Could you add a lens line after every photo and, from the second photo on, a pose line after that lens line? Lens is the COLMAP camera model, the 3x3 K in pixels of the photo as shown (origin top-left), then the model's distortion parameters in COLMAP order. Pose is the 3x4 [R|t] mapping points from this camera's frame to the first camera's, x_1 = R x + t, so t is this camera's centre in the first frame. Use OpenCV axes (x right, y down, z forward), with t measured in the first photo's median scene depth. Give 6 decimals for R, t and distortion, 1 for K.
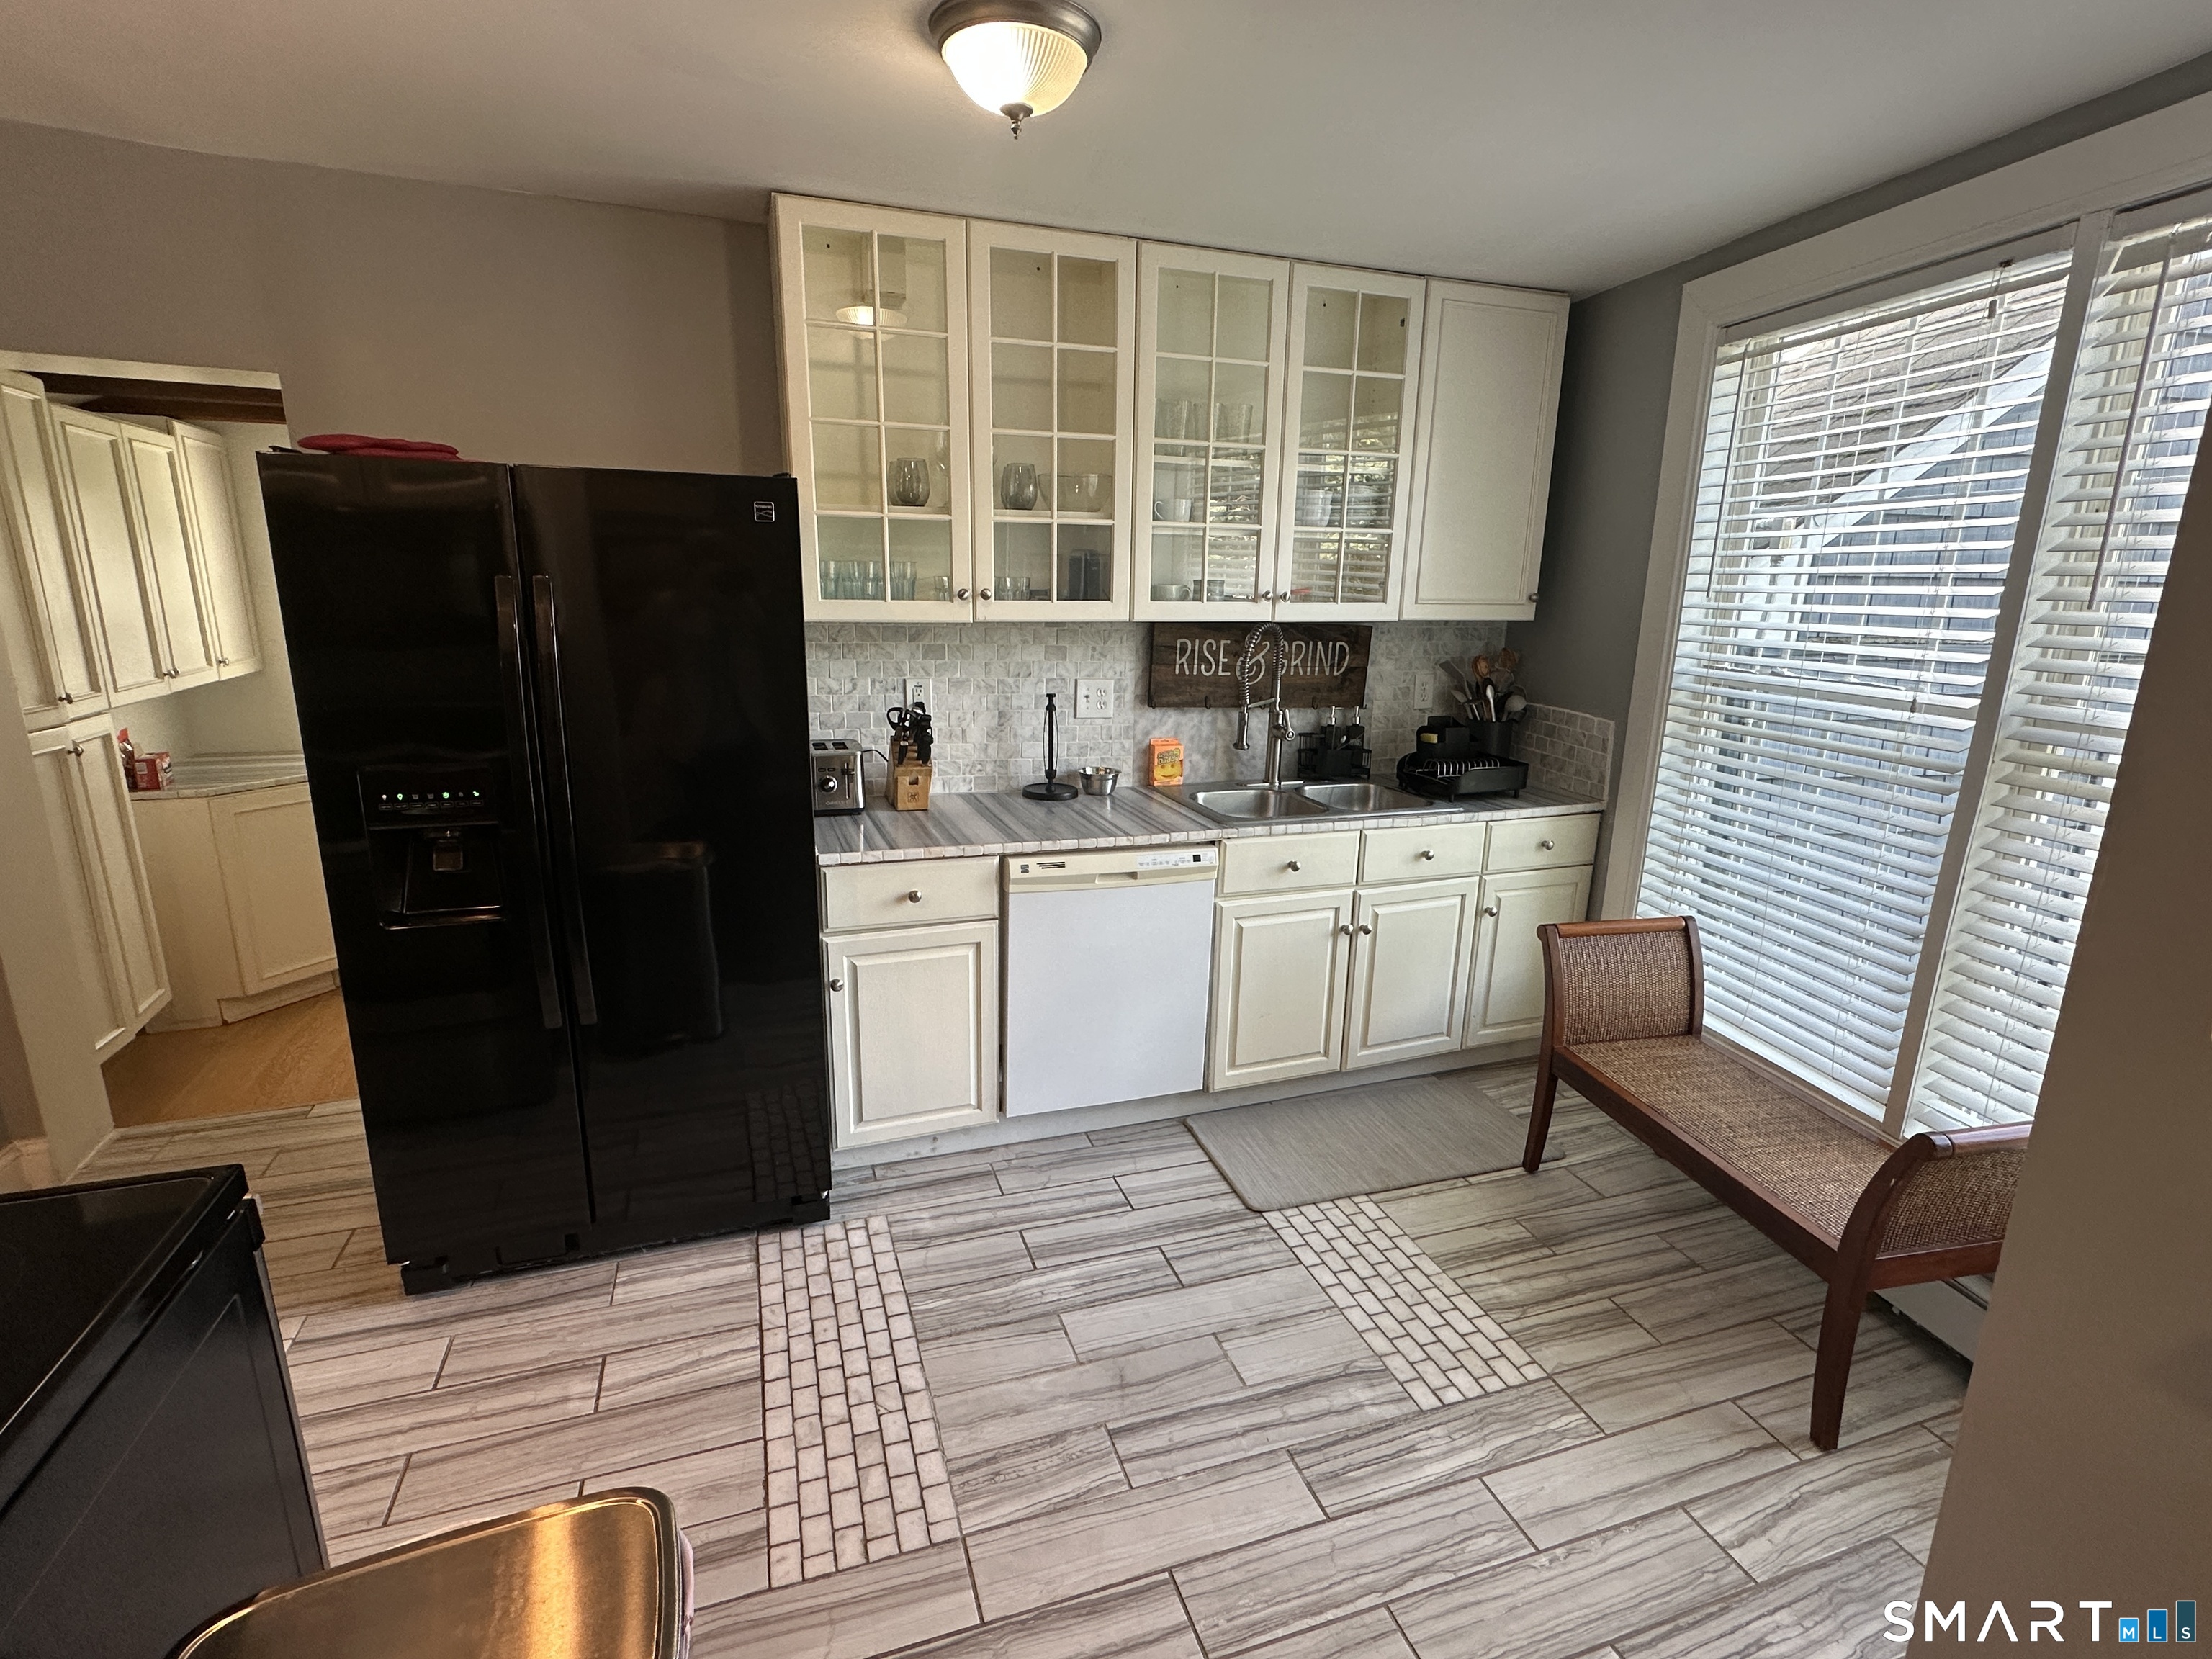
lens RADIAL K [[1038.2, 0, 1104.7], [0, 1038.2, 836.9], [0, 0, 1]] dist [-0.002394, 0.000120]
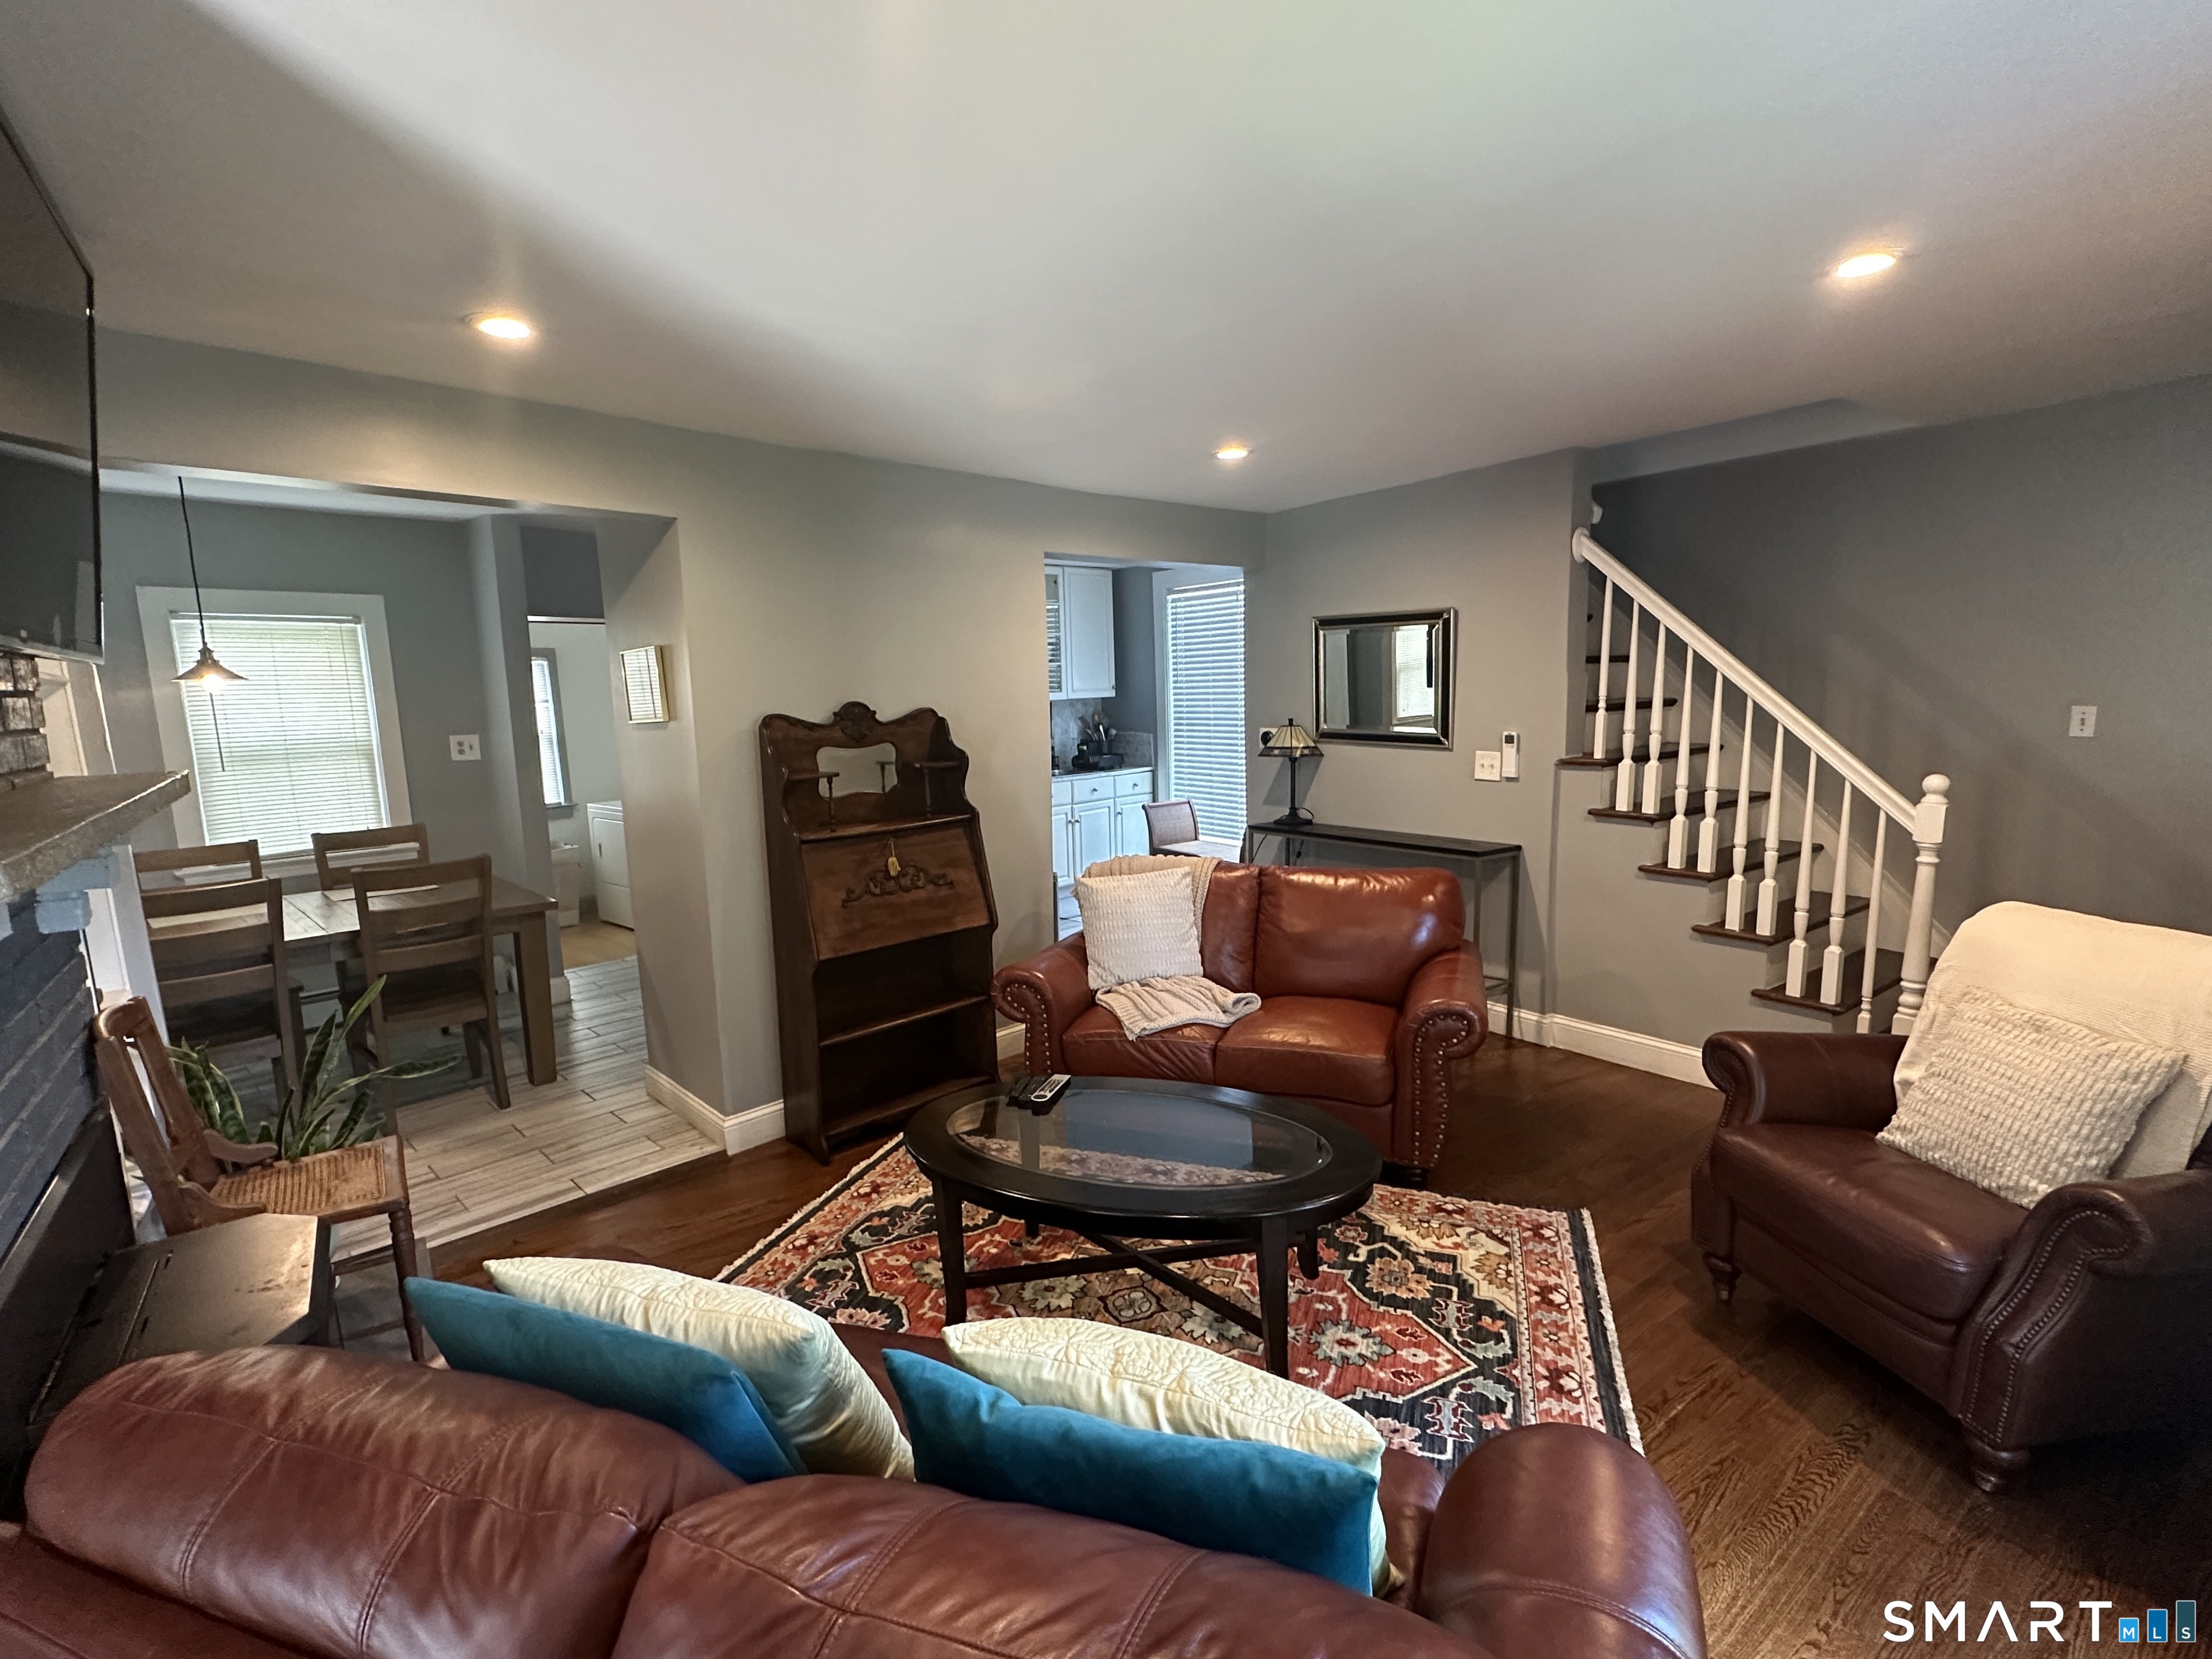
lens RADIAL K [[1038.2, 0, 1102.9], [0, 1038.2, 830.4], [0, 0, 1]] dist [-0.002394, 0.000120]
pose [[0.897886, -0.106586, 0.427129, -0.824335], [0.148924, 0.986585, -0.066866, 0.311699], [-0.414273, 0.123648, 0.901715, -1.371575]]
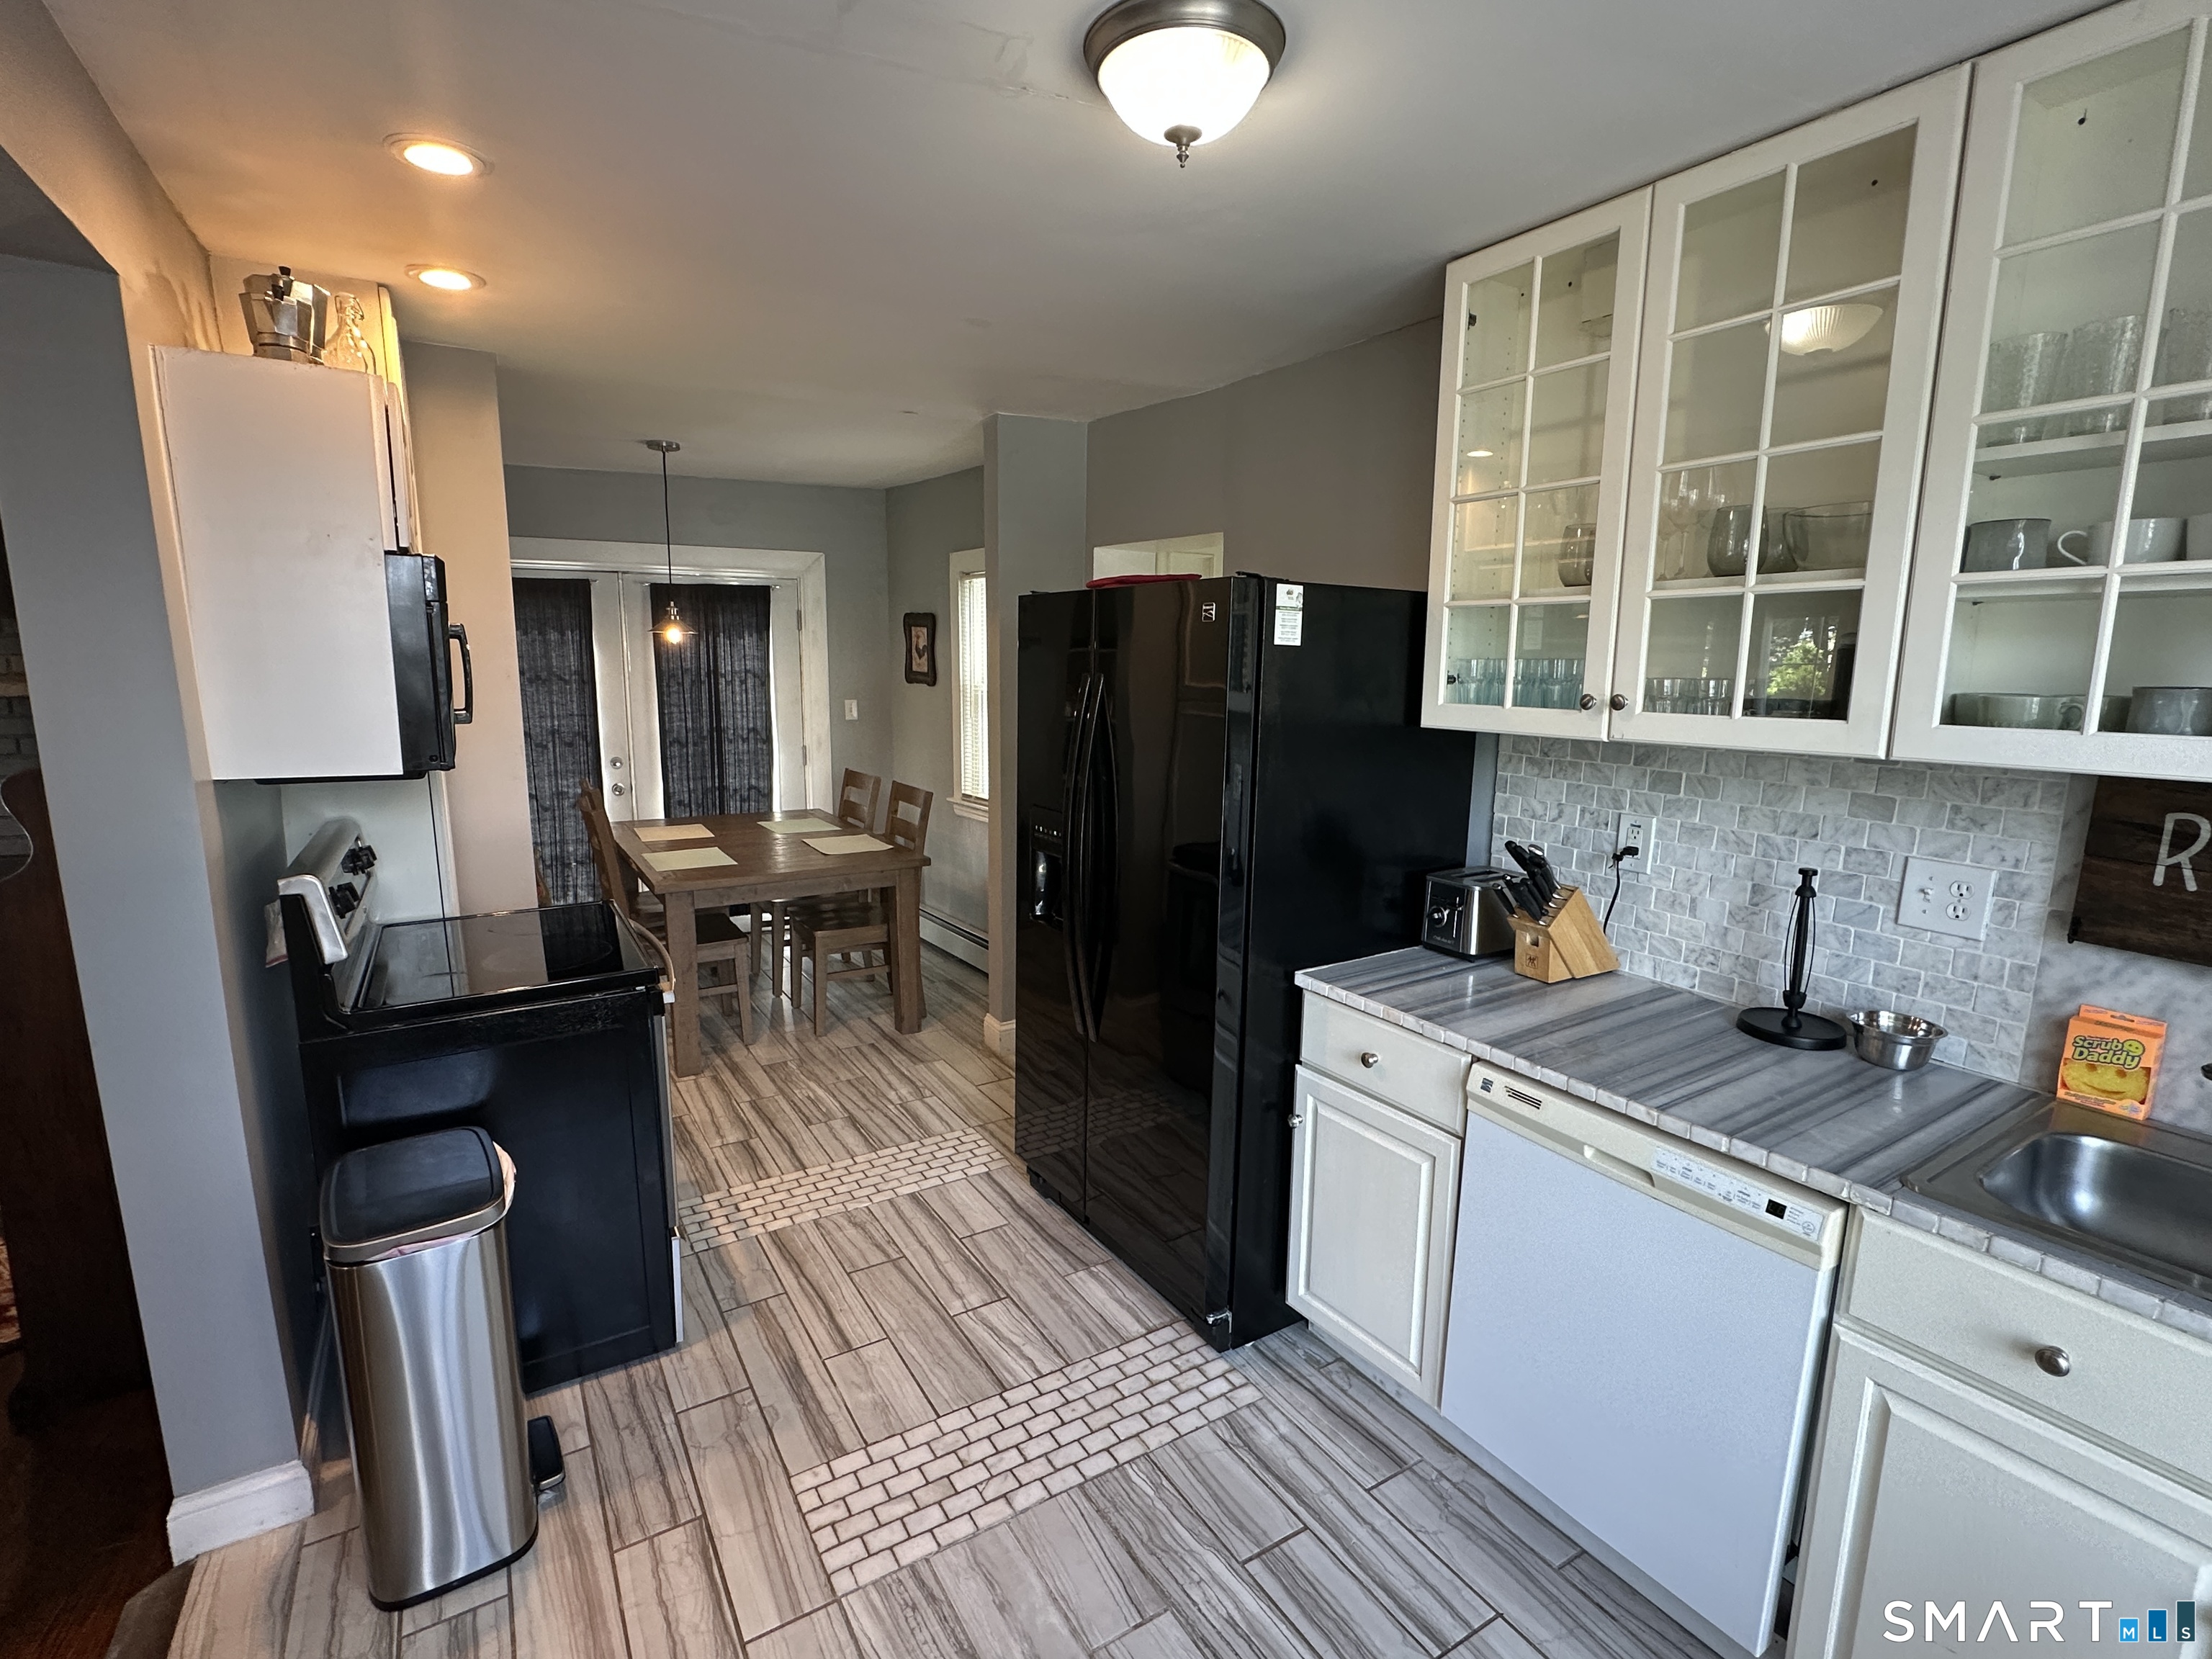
lens RADIAL K [[1038.2, 0, 1105.5], [0, 1038.2, 835.3], [0, 0, 1]] dist [-0.002394, 0.000120]
pose [[0.223692, 0.147373, -0.963454, 0.487264], [-0.243959, 0.965502, 0.091044, -0.125864], [0.943634, 0.214677, 0.251928, 0.512641]]
